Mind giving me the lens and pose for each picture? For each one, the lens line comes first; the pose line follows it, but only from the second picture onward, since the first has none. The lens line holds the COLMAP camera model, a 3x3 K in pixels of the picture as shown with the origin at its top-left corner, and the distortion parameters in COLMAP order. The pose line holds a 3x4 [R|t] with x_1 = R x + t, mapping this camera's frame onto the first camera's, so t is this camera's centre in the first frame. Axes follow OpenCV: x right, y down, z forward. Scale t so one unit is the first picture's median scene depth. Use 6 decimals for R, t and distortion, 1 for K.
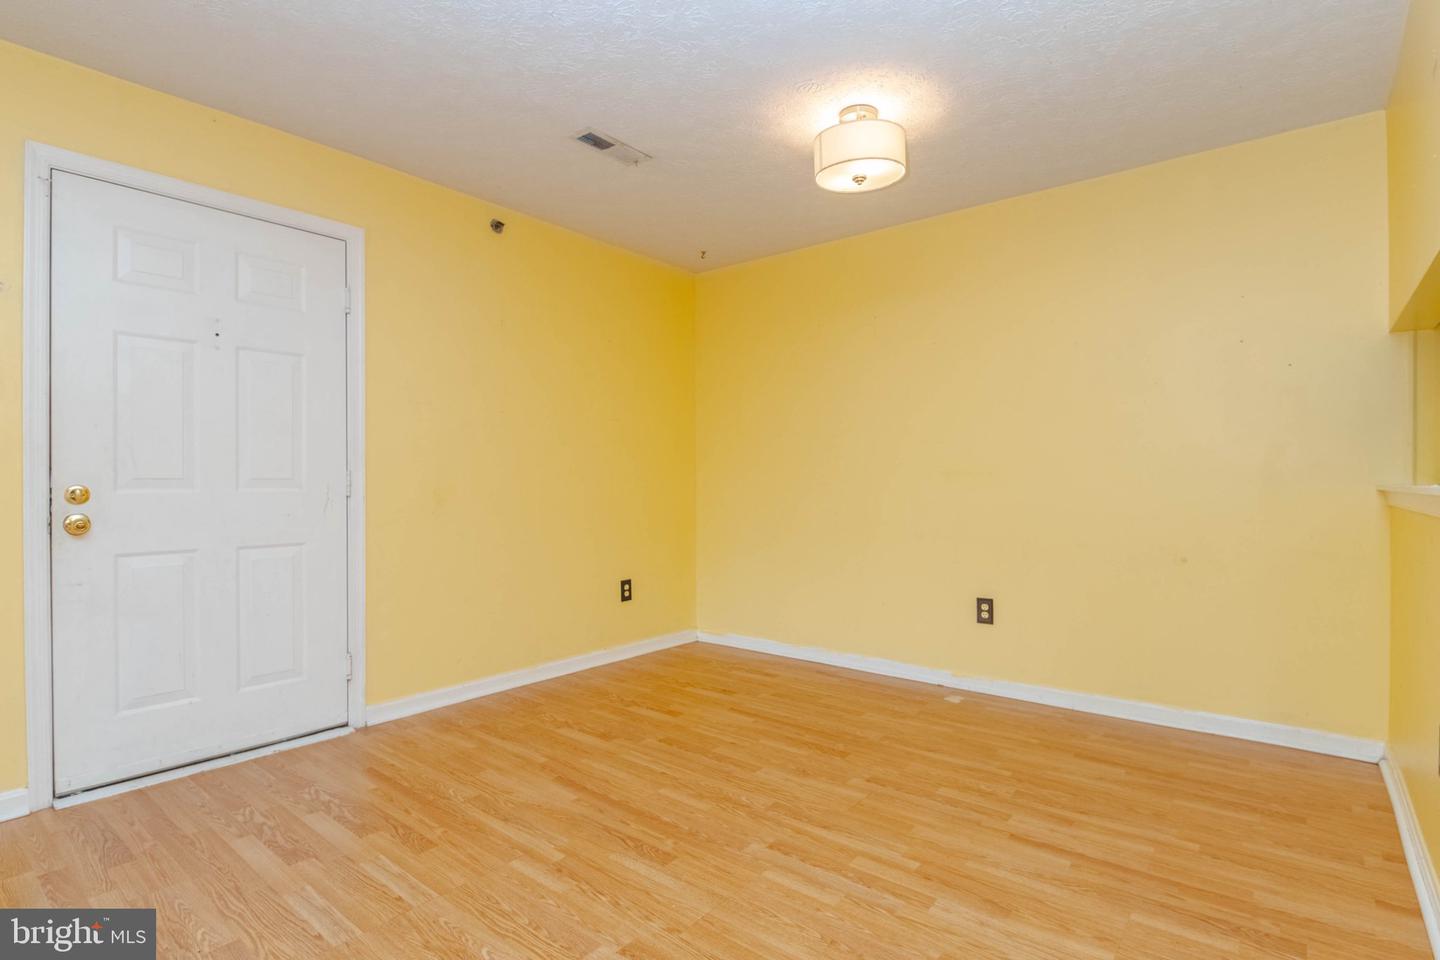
lens RADIAL K [[716.7, 0, 723.7], [0, 716.7, 486.8], [0, 0, 1]] dist [-0.001160, -0.000470]
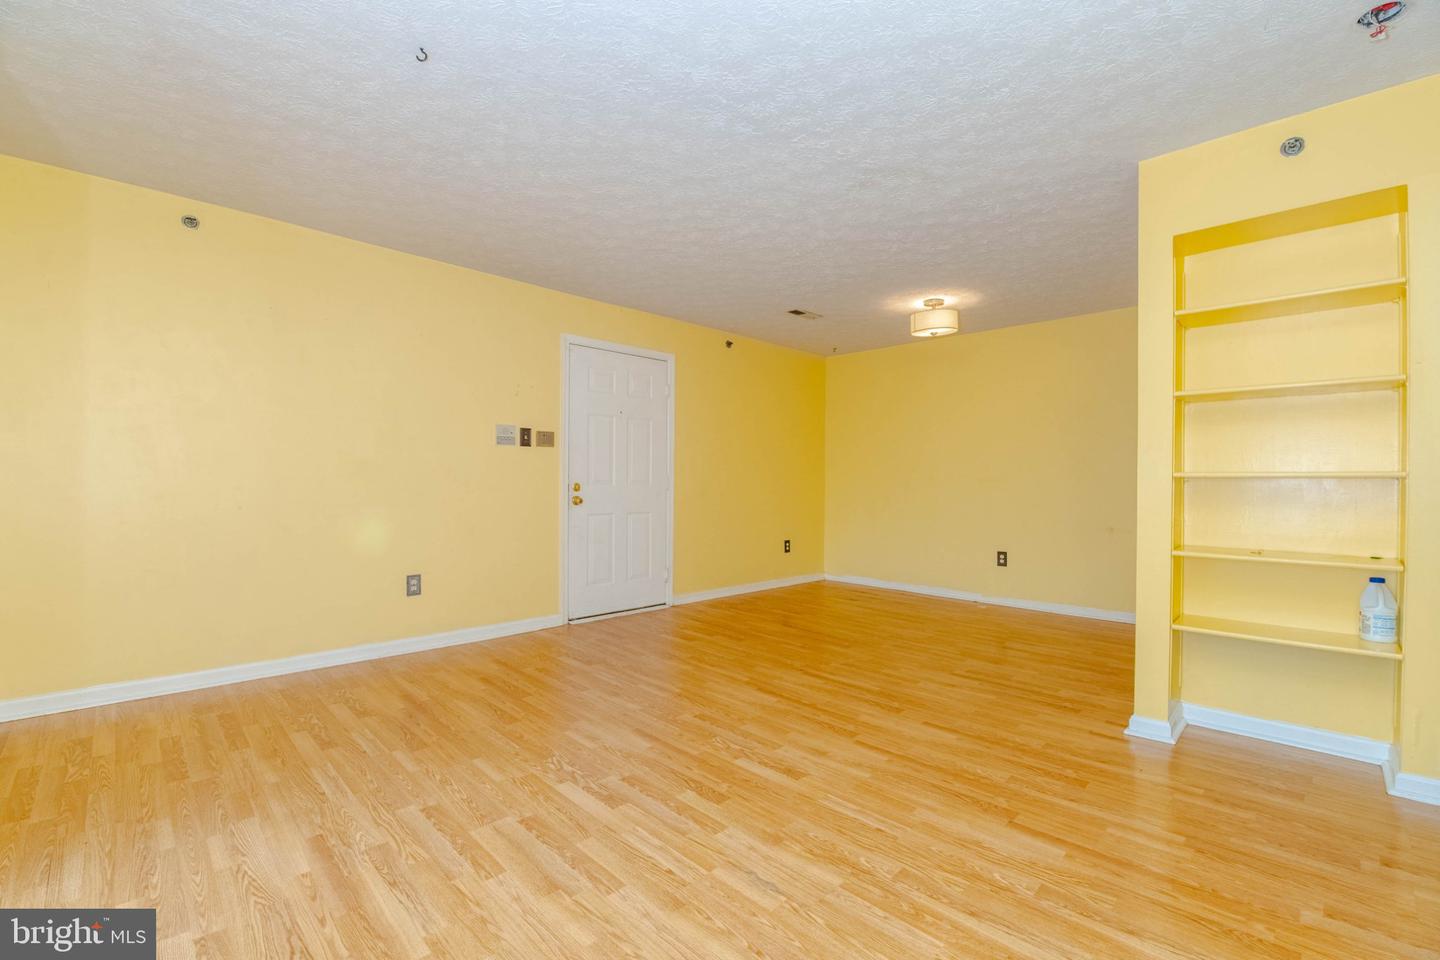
lens RADIAL K [[618.3, 0, 728.7], [0, 618.3, 482.3], [0, 0, 1]] dist [0.002703, -0.012035]
pose [[0.994397, 0.011398, -0.105098, -0.212392], [-0.011859, 0.999923, -0.003764, -0.001467], [0.105047, 0.004989, 0.994455, -0.847638]]
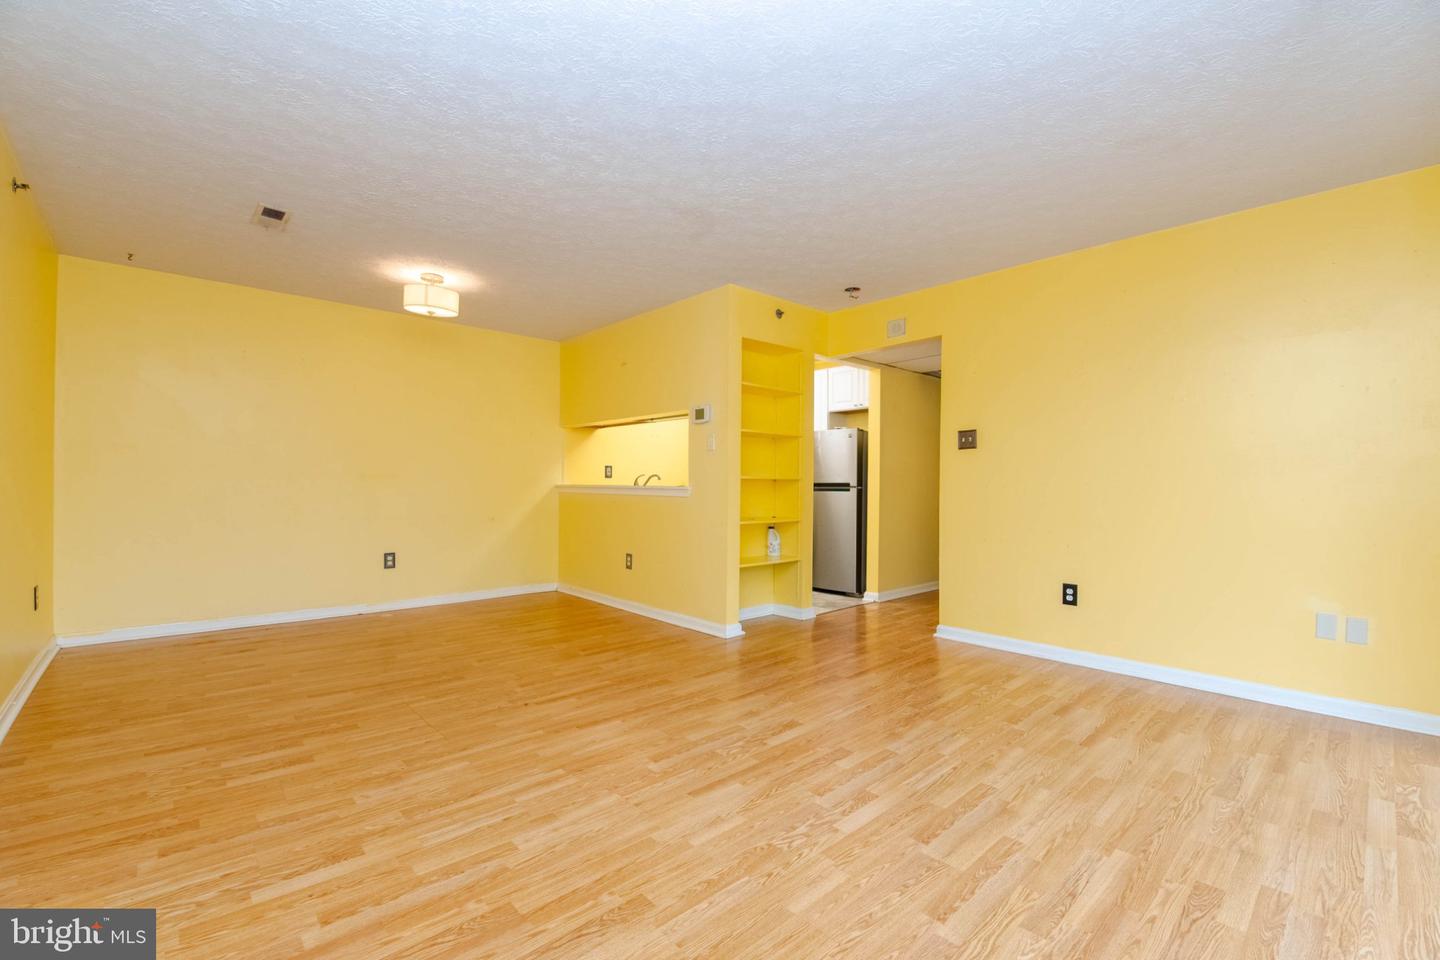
lens RADIAL K [[608.4, 0, 733.1], [0, 608.4, 504.5], [0, 0, 1]] dist [-0.016696, -0.004805]
pose [[0.140406, -0.028511, 0.989683, -1.294369], [-0.004218, 0.999559, 0.029394, 0.000392], [-0.990085, -0.008302, 0.140224, 0.038015]]
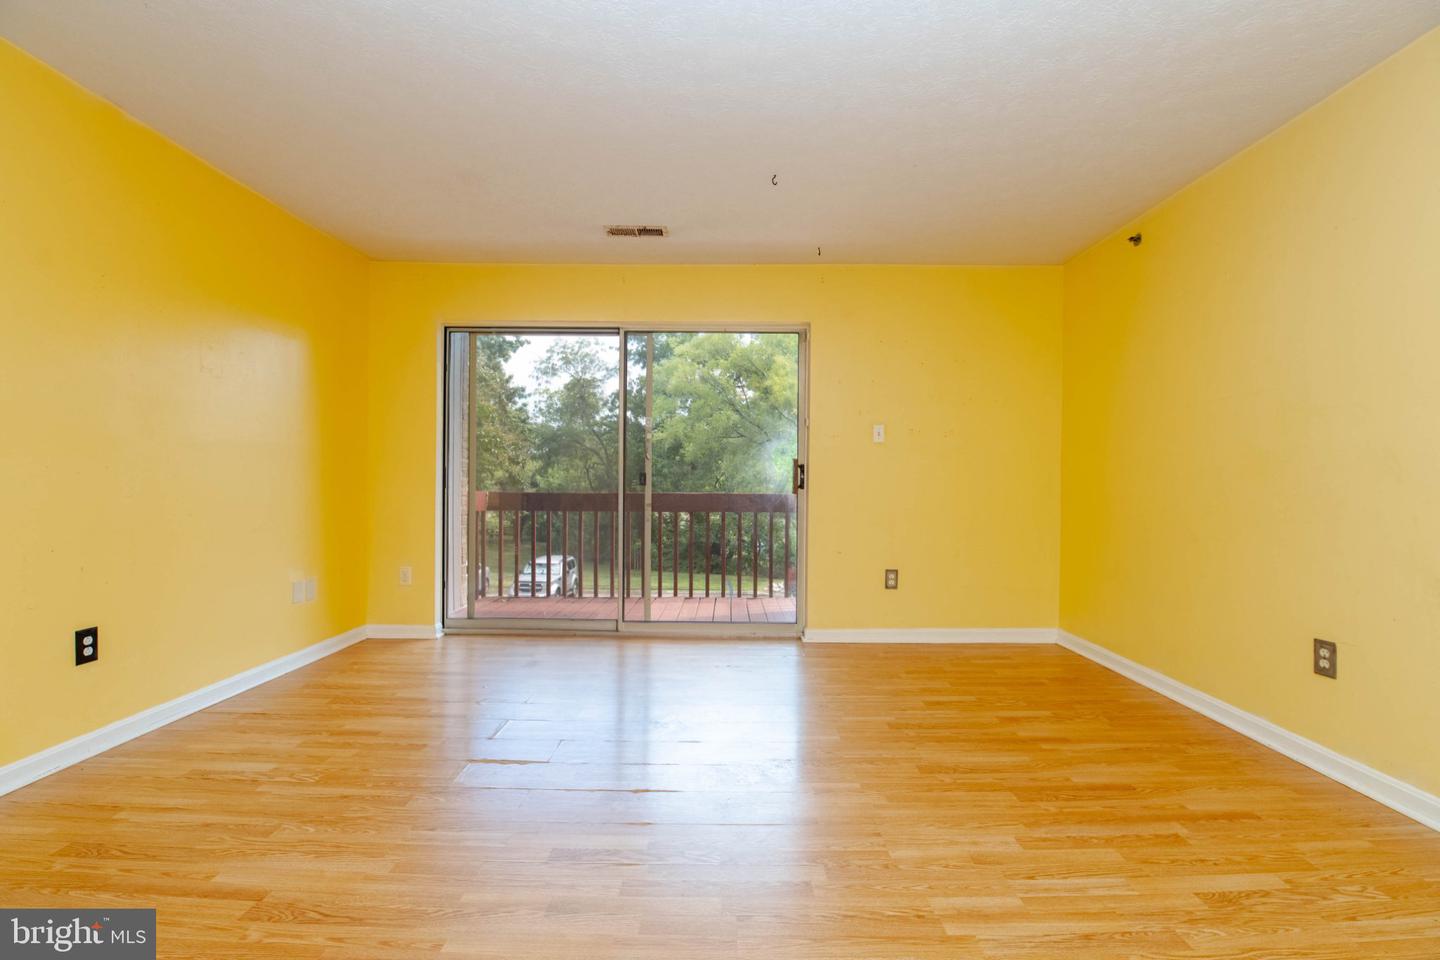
lens RADIAL K [[618.3, 0, 728.7], [0, 618.3, 482.3], [0, 0, 1]] dist [0.002703, -0.012035]
pose [[-0.779993, -0.002229, -0.625784, 0.086330], [-0.008089, 0.999946, 0.006521, 0.001010], [0.625736, 0.010149, -0.779969, 0.738895]]
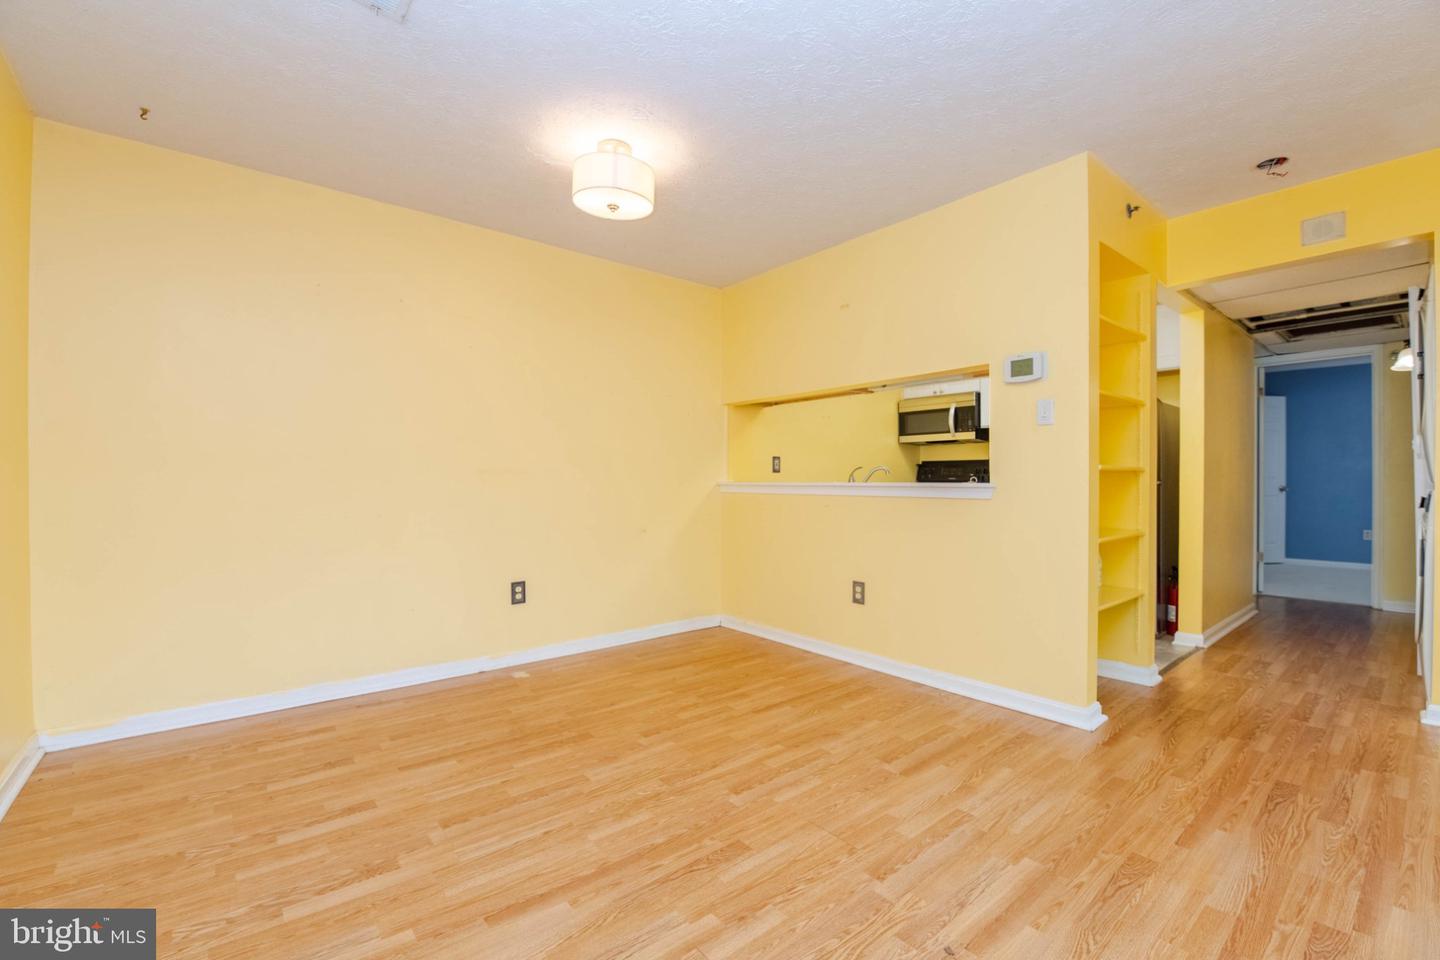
lens RADIAL K [[618.3, 0, 728.7], [0, 618.3, 482.3], [0, 0, 1]] dist [0.002703, -0.012035]
pose [[0.195928, -0.002524, 0.980615, -0.781982], [0.005336, 0.999985, 0.001508, -0.004917], [-0.980604, 0.004937, 0.195939, 0.687303]]
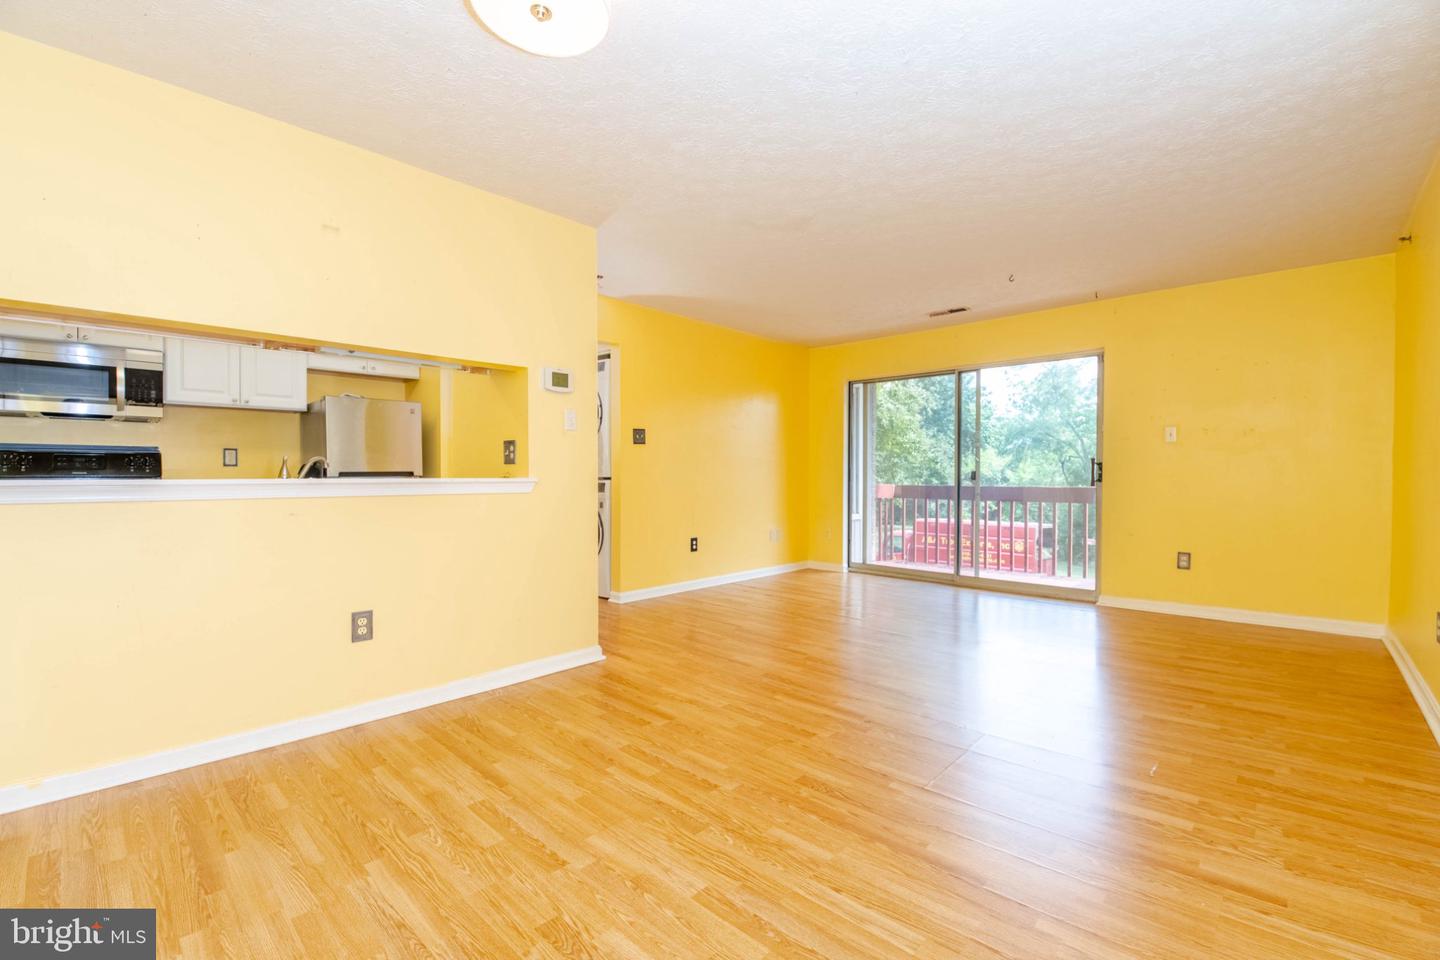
lens RADIAL K [[618.3, 0, 728.7], [0, 618.3, 482.3], [0, 0, 1]] dist [0.002703, -0.012035]
pose [[-0.997579, 0.001636, 0.069519, -0.022260], [0.002814, 0.999854, 0.016843, -0.009748], [-0.069482, 0.016998, -0.997438, 1.689959]]
